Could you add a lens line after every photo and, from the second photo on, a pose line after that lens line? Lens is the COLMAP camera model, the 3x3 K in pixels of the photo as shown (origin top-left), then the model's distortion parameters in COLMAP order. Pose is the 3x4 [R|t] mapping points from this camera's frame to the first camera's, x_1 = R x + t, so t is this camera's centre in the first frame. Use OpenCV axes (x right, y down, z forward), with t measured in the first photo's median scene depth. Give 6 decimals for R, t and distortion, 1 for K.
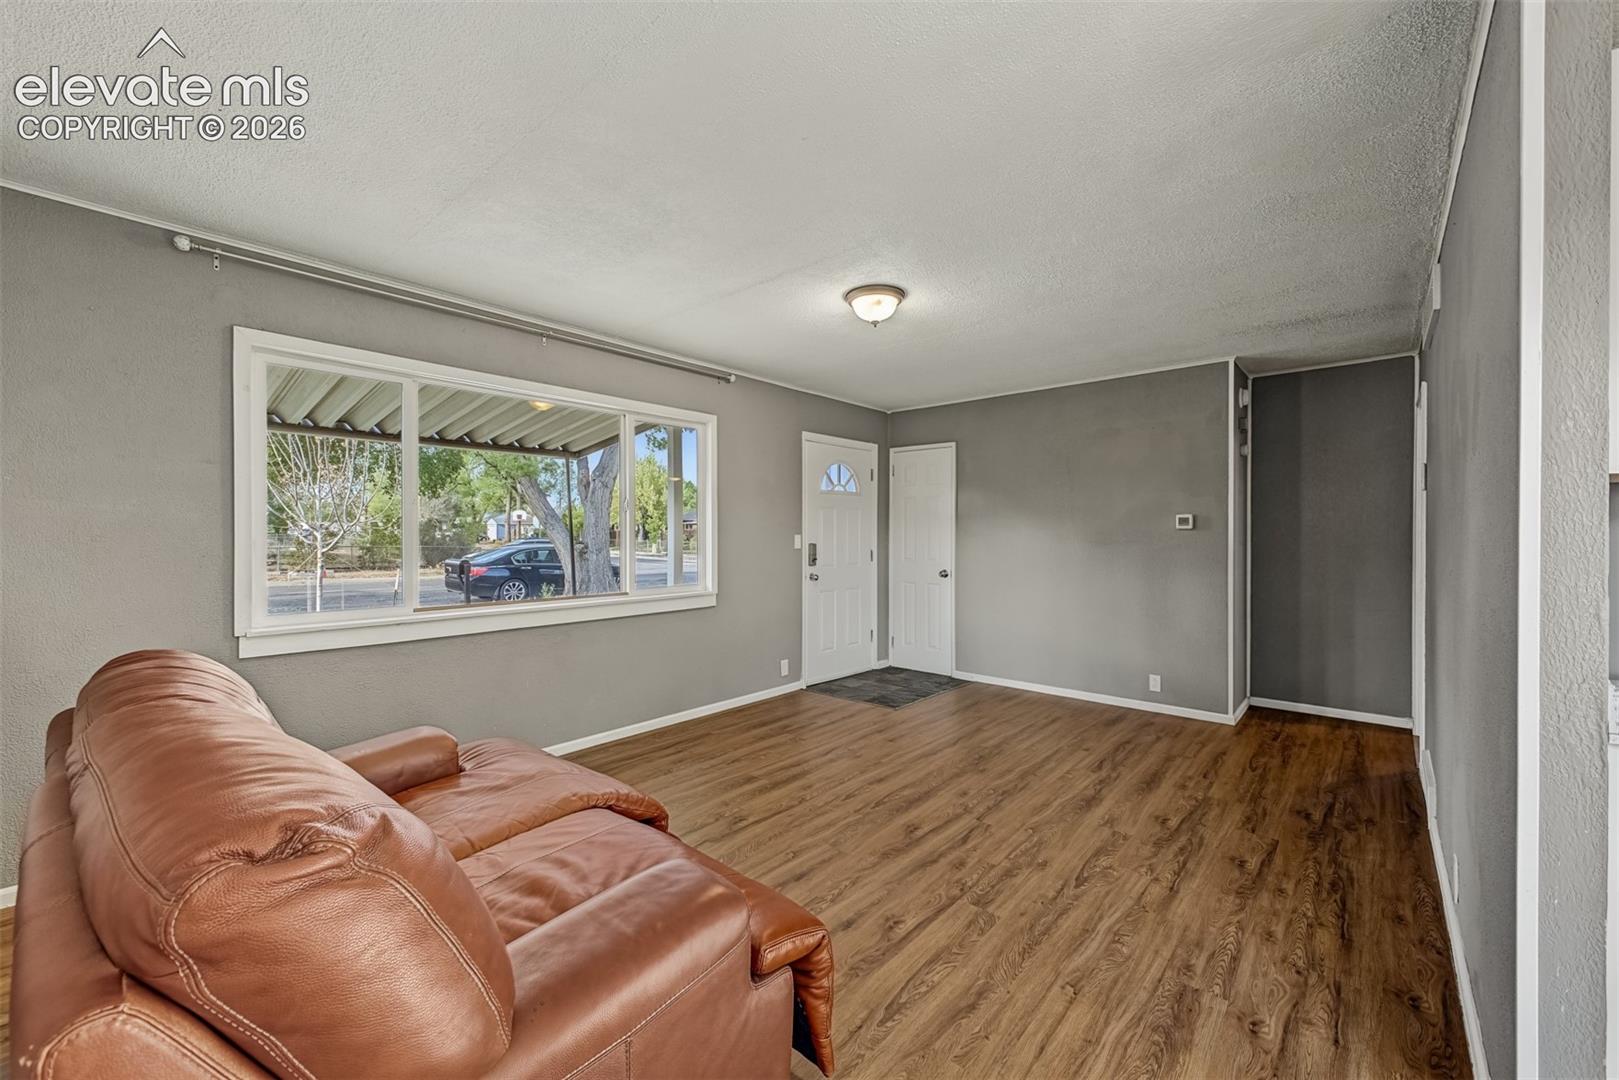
lens RADIAL K [[636.0, 0, 807.1], [0, 636.0, 536.2], [0, 0, 1]] dist [0.024571, -0.008714]
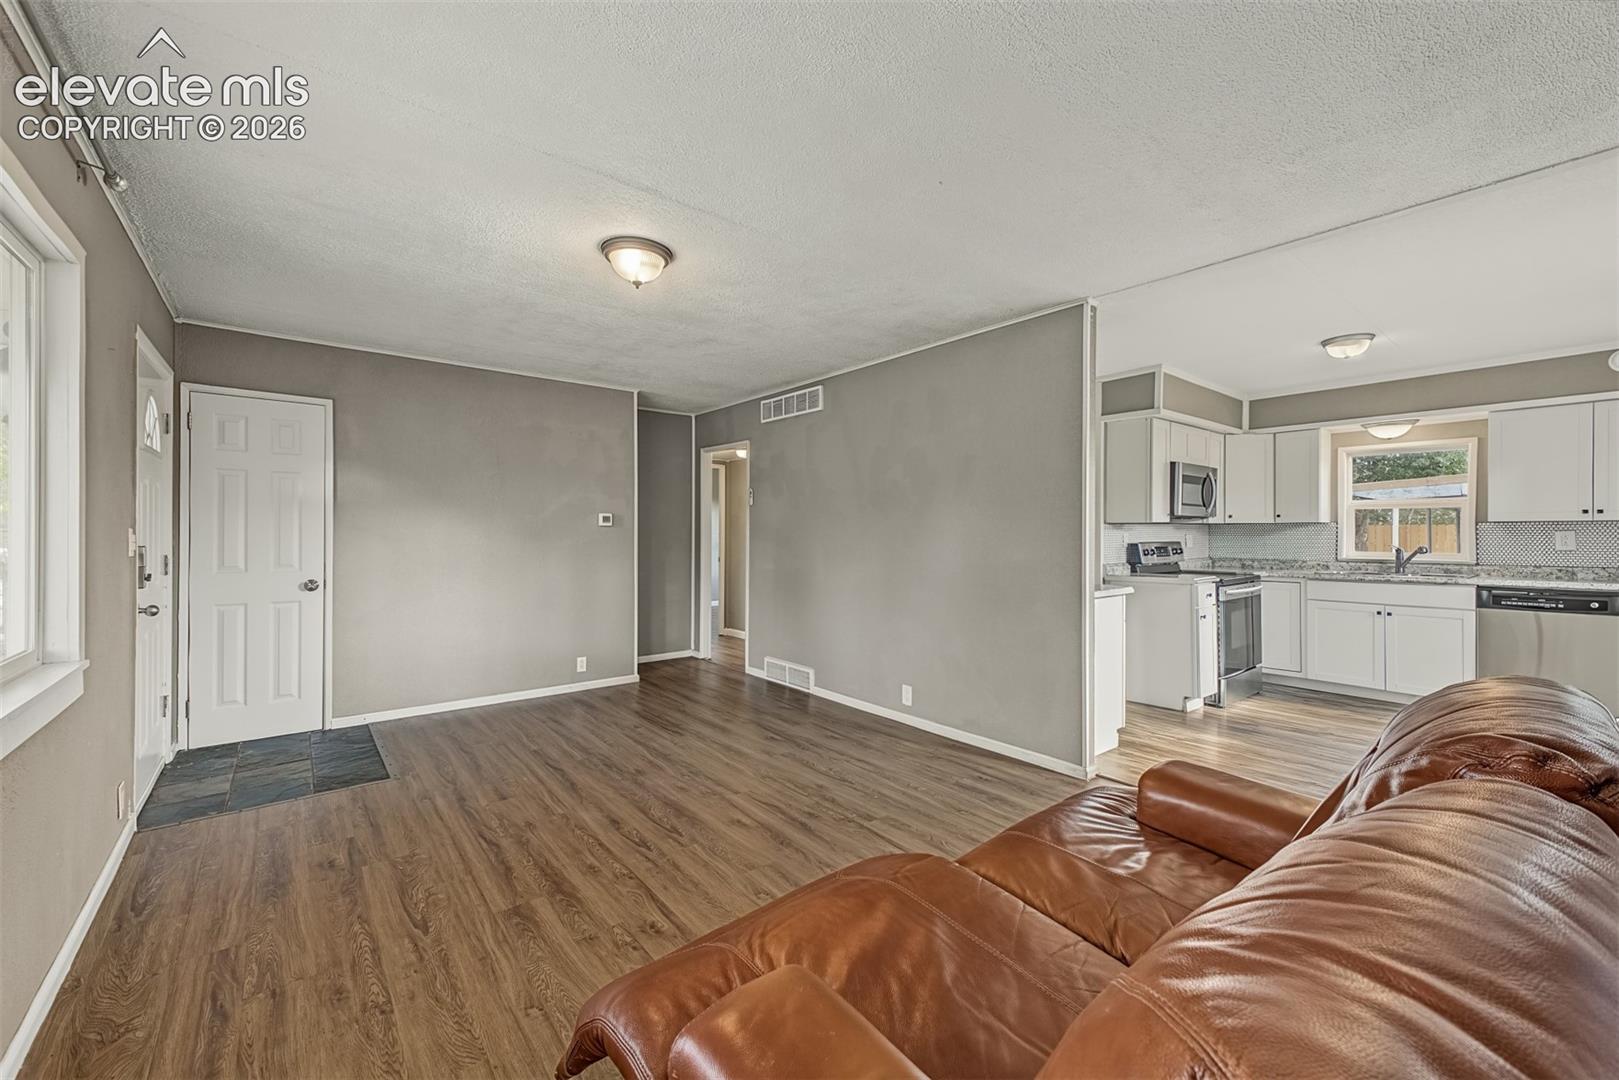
lens RADIAL K [[636.0, 0, 807.1], [0, 636.0, 536.2], [0, 0, 1]] dist [0.024571, -0.008714]
pose [[0.165458, -0.004046, 0.986209, -0.635530], [-0.000010, 0.999992, 0.004105, 0.003707], [-0.986217, -0.000689, 0.165456, 0.578625]]
